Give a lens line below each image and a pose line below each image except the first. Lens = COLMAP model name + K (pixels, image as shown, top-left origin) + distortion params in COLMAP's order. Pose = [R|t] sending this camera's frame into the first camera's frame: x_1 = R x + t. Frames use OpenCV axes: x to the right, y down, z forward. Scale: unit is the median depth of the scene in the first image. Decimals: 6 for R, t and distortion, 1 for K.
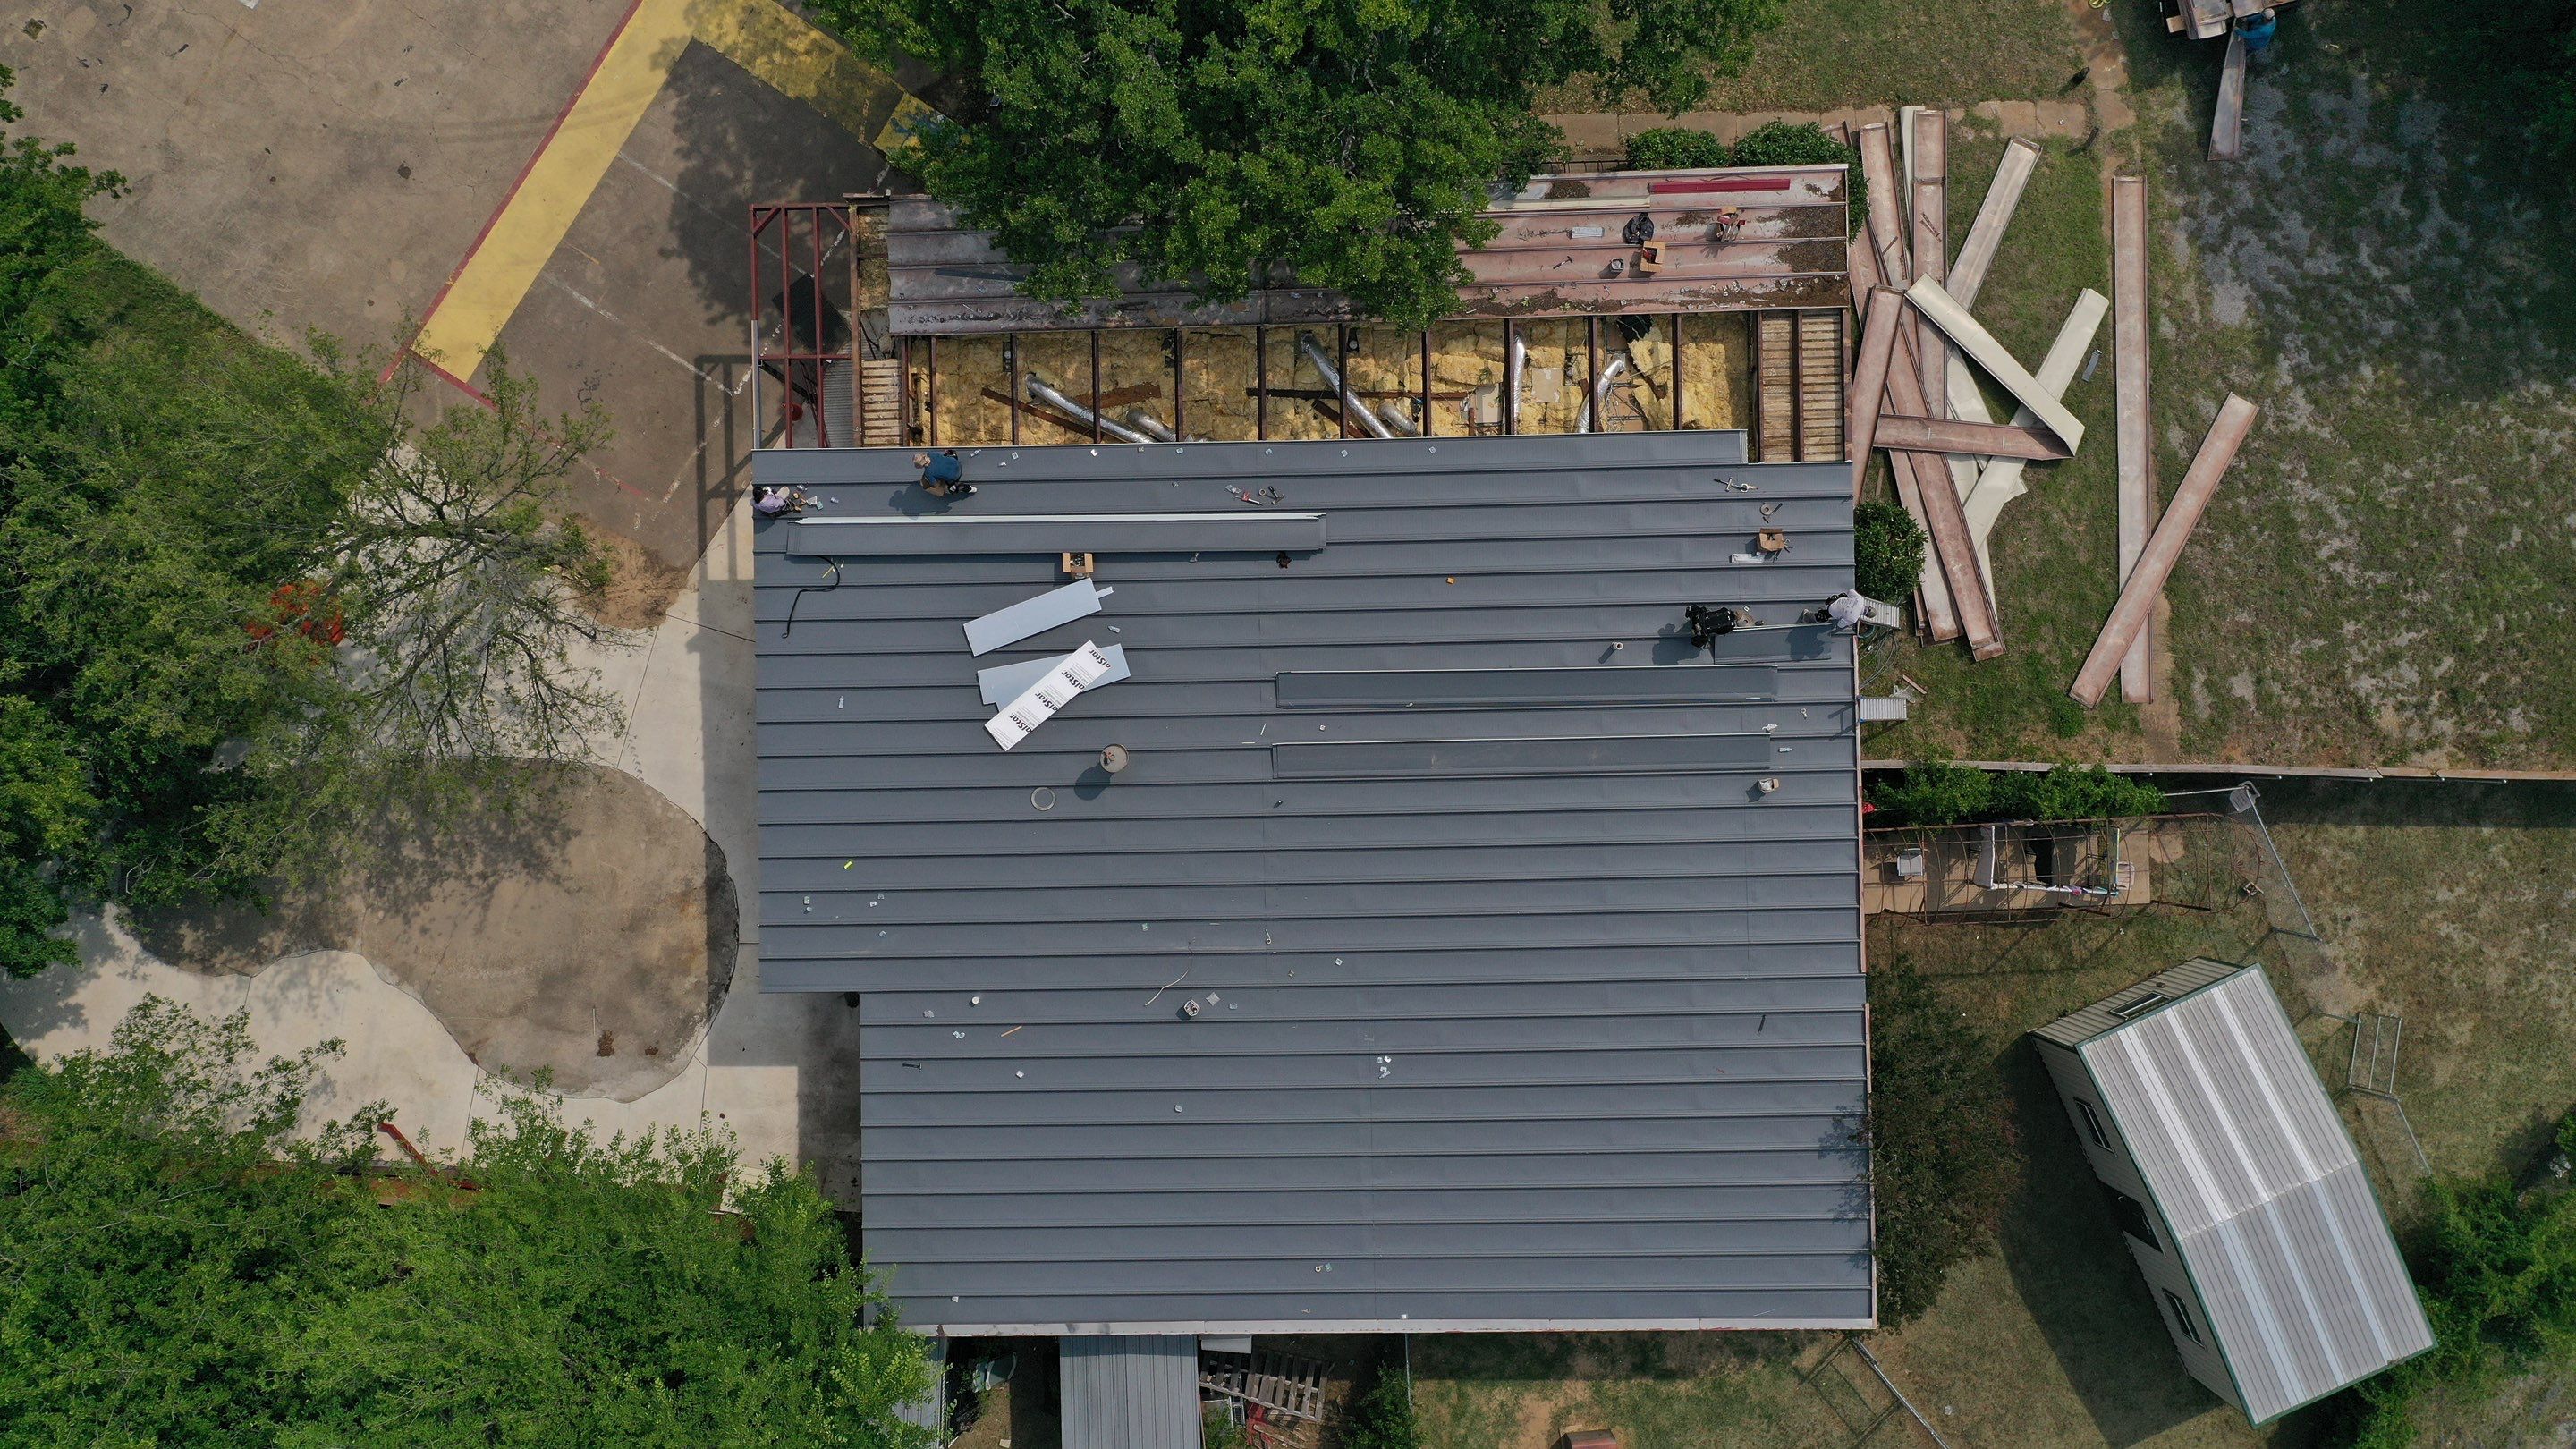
lens RADIAL K [[2034.1, 0, 1299.4], [0, 2034.1, 724.1], [0, 0, 1]] dist [0.028476, 0.008378]
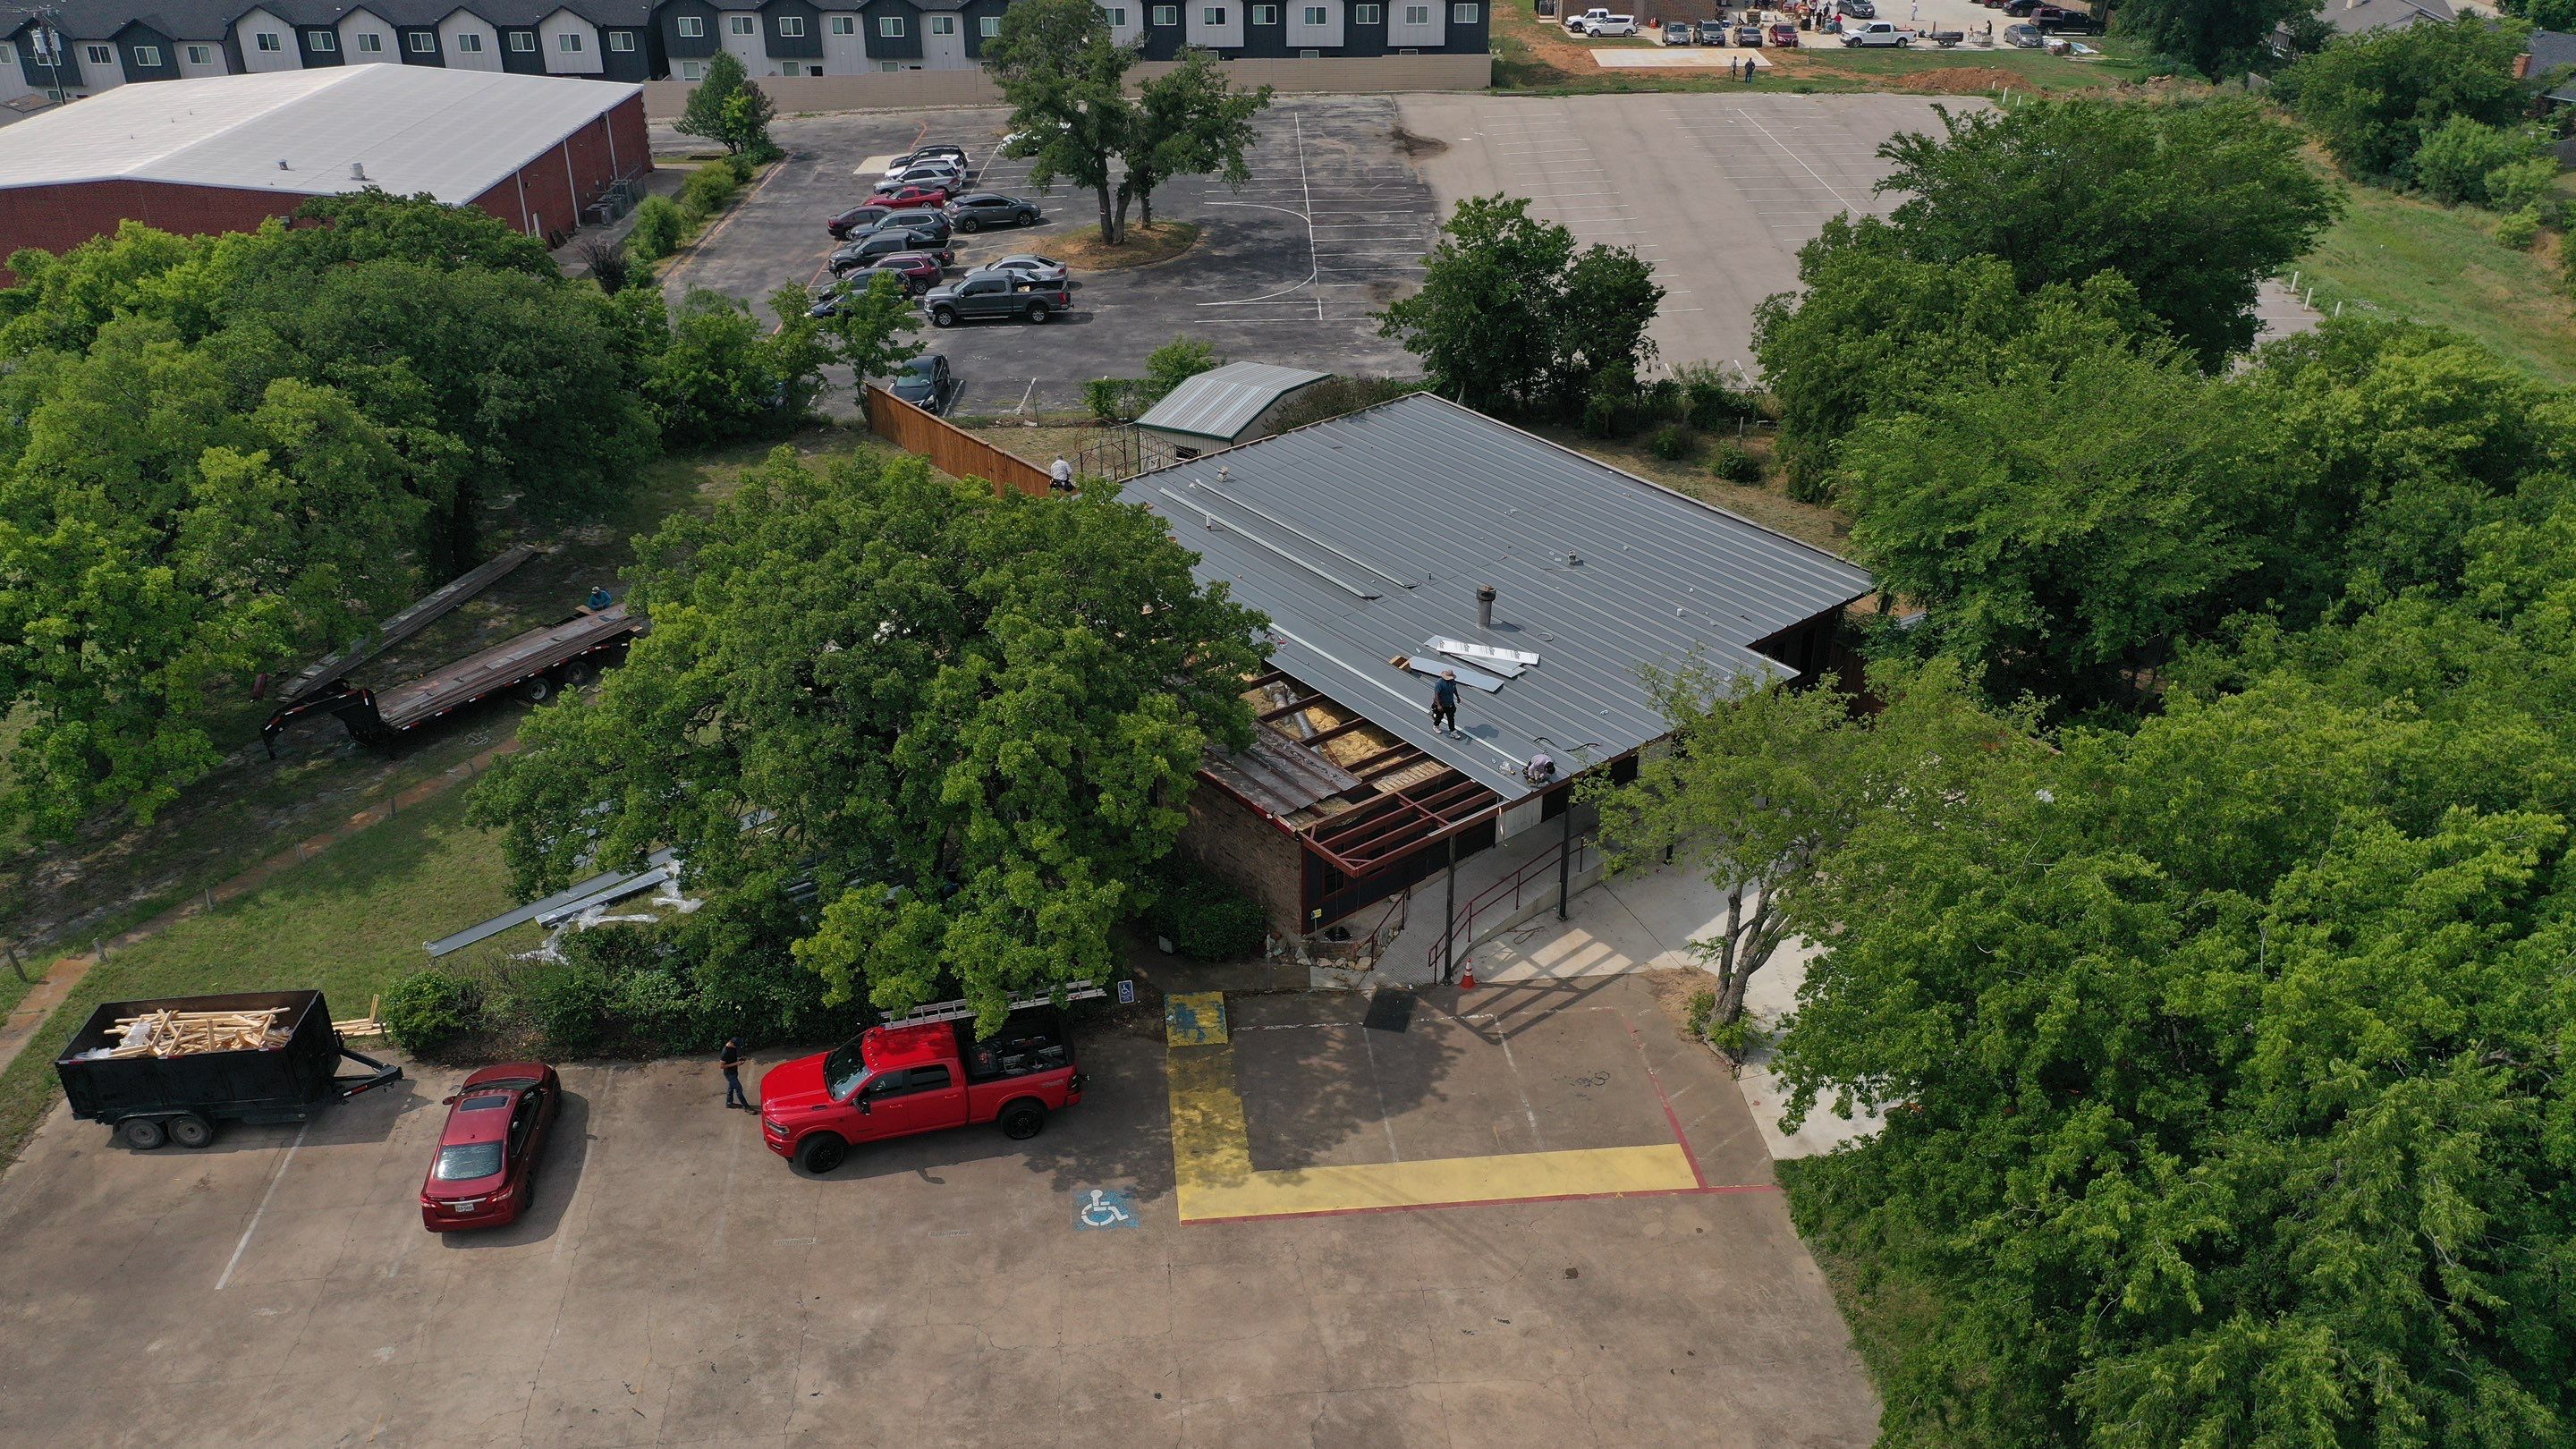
lens RADIAL K [[2034.1, 0, 1277.3], [0, 2034.1, 731.3], [0, 0, 1]] dist [0.028476, 0.008378]
pose [[-0.623829, -0.354200, 0.696692, -0.902063], [0.781535, -0.289931, 0.552397, -0.801098], [0.006333, 0.889091, 0.457687, 0.387482]]
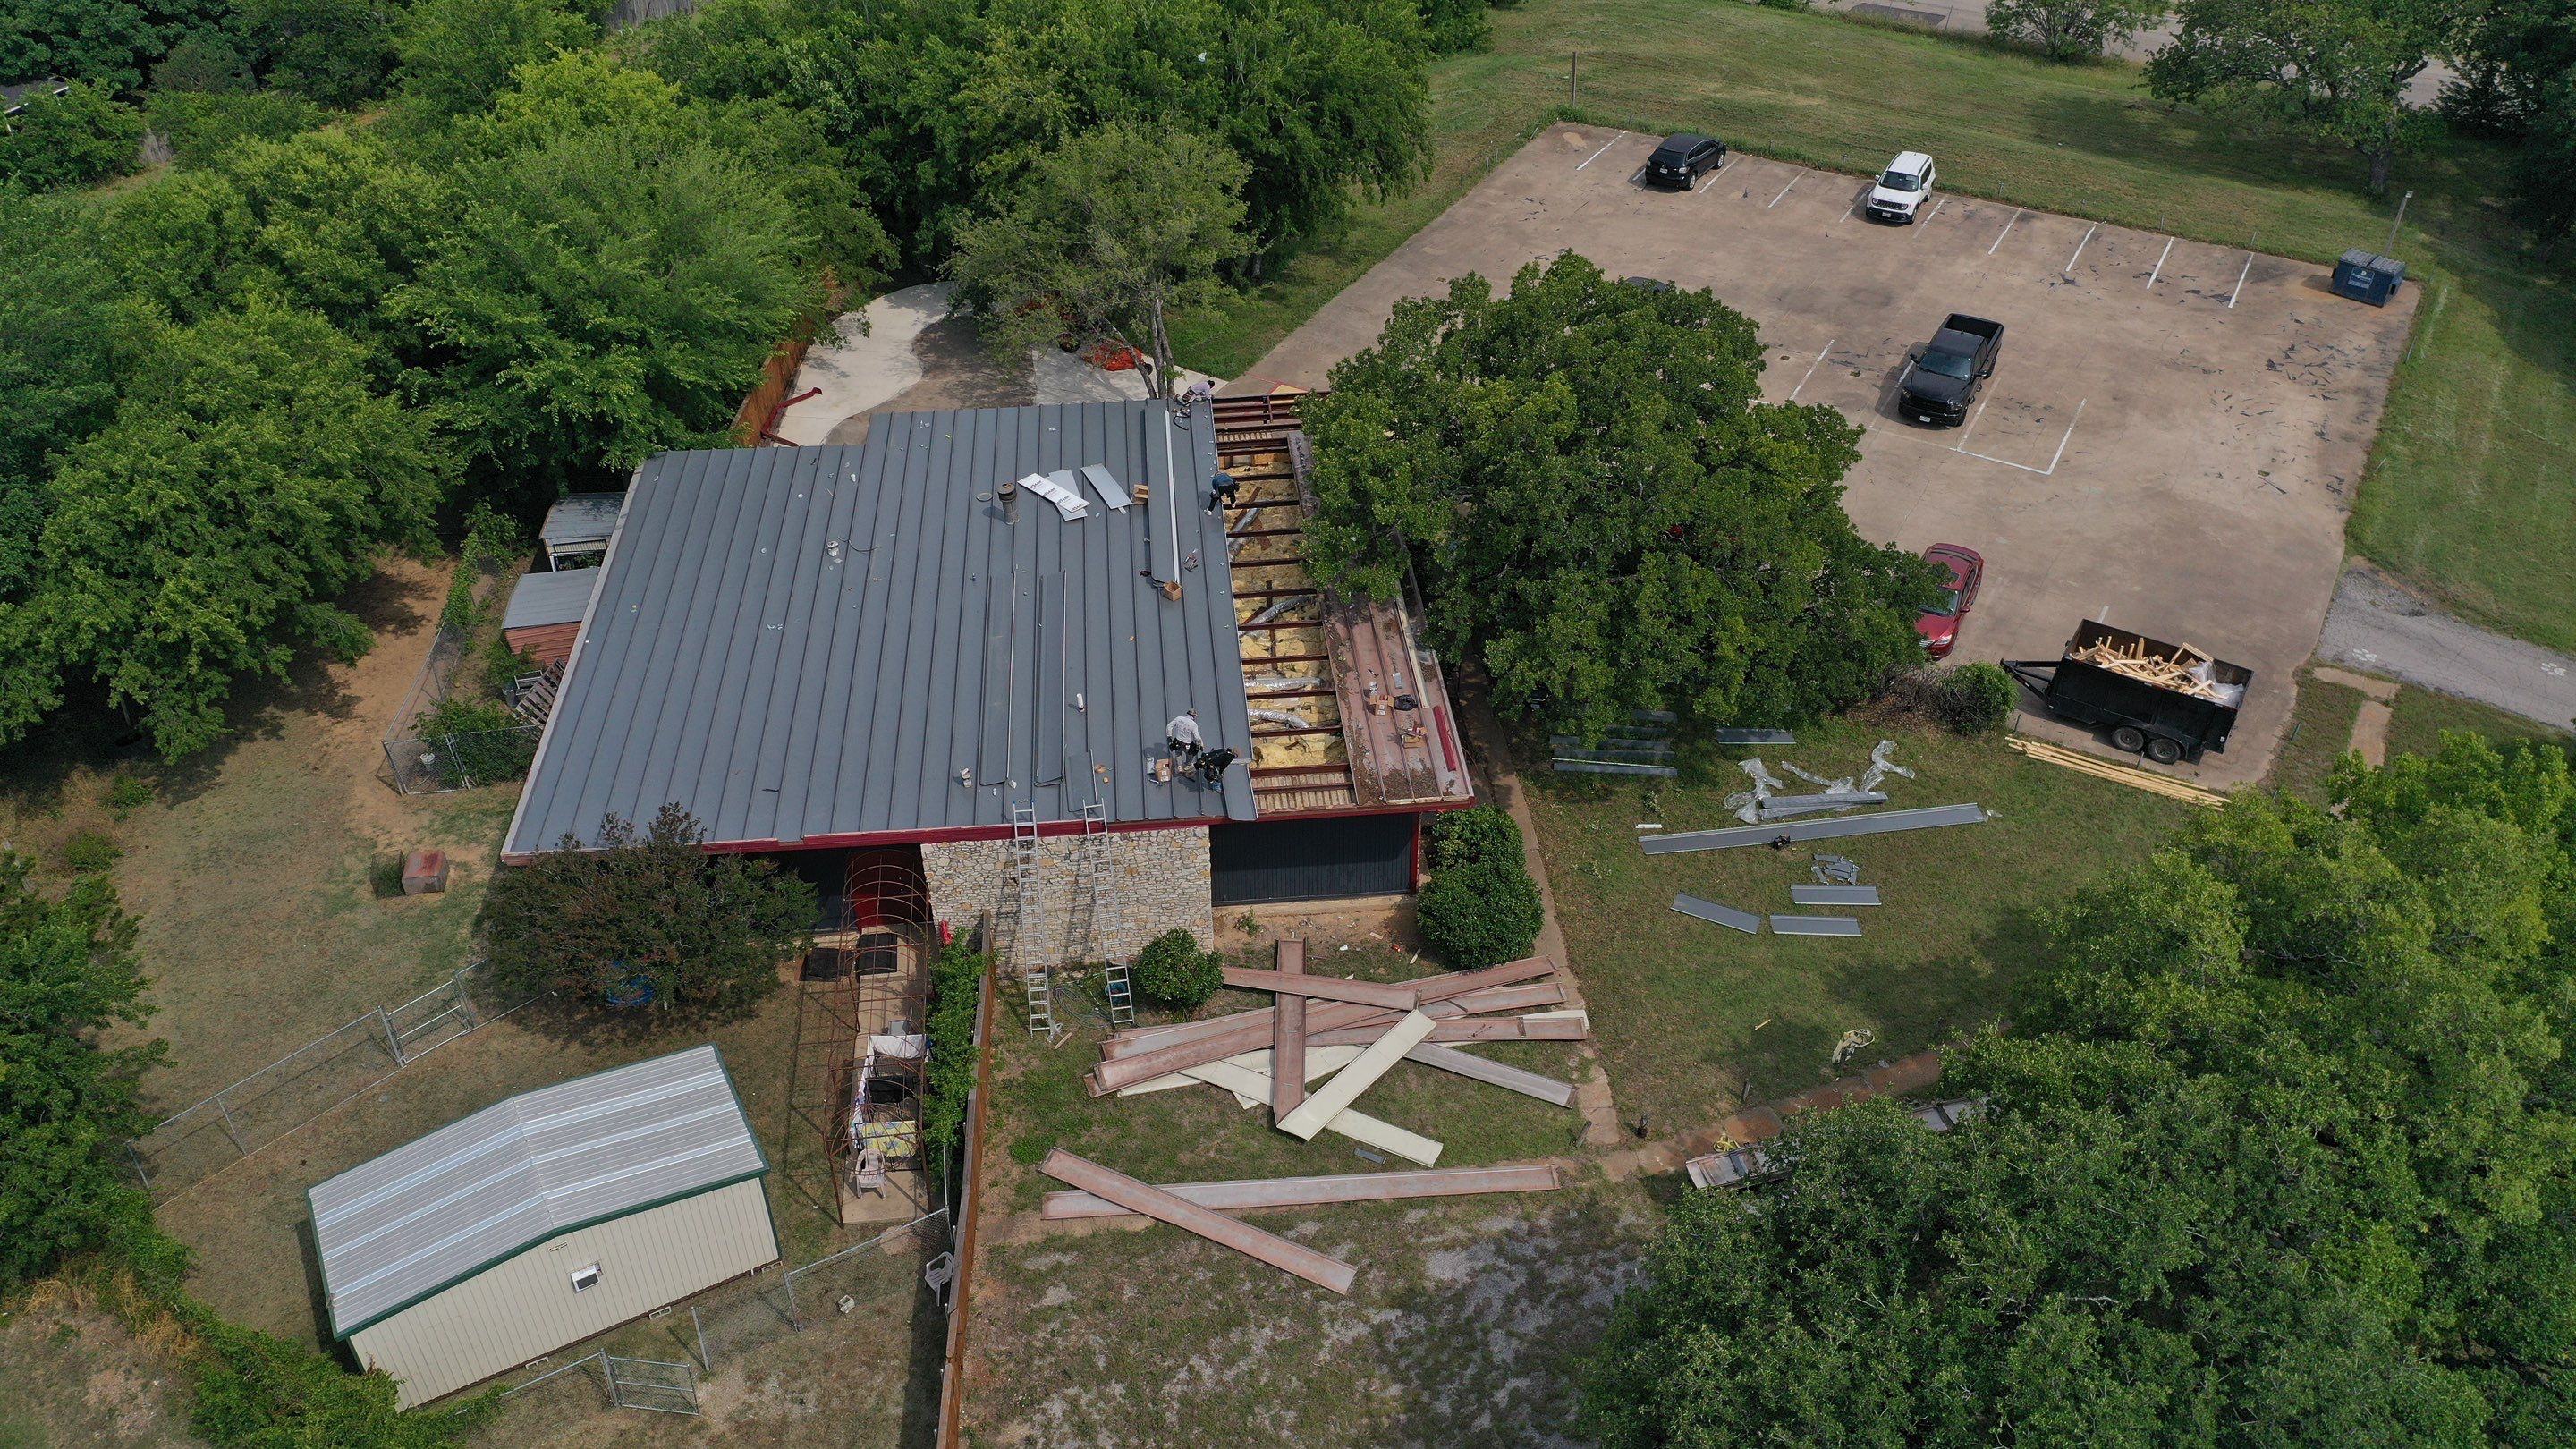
lens RADIAL K [[2034.1, 0, 1265.9], [0, 2034.1, 714.3], [0, 0, 1]] dist [0.028476, 0.008378]
pose [[0.061953, 0.612659, -0.787915, 1.060009], [-0.997966, 0.049914, -0.039658, -0.092880], [0.015031, 0.788769, 0.614505, 0.189069]]
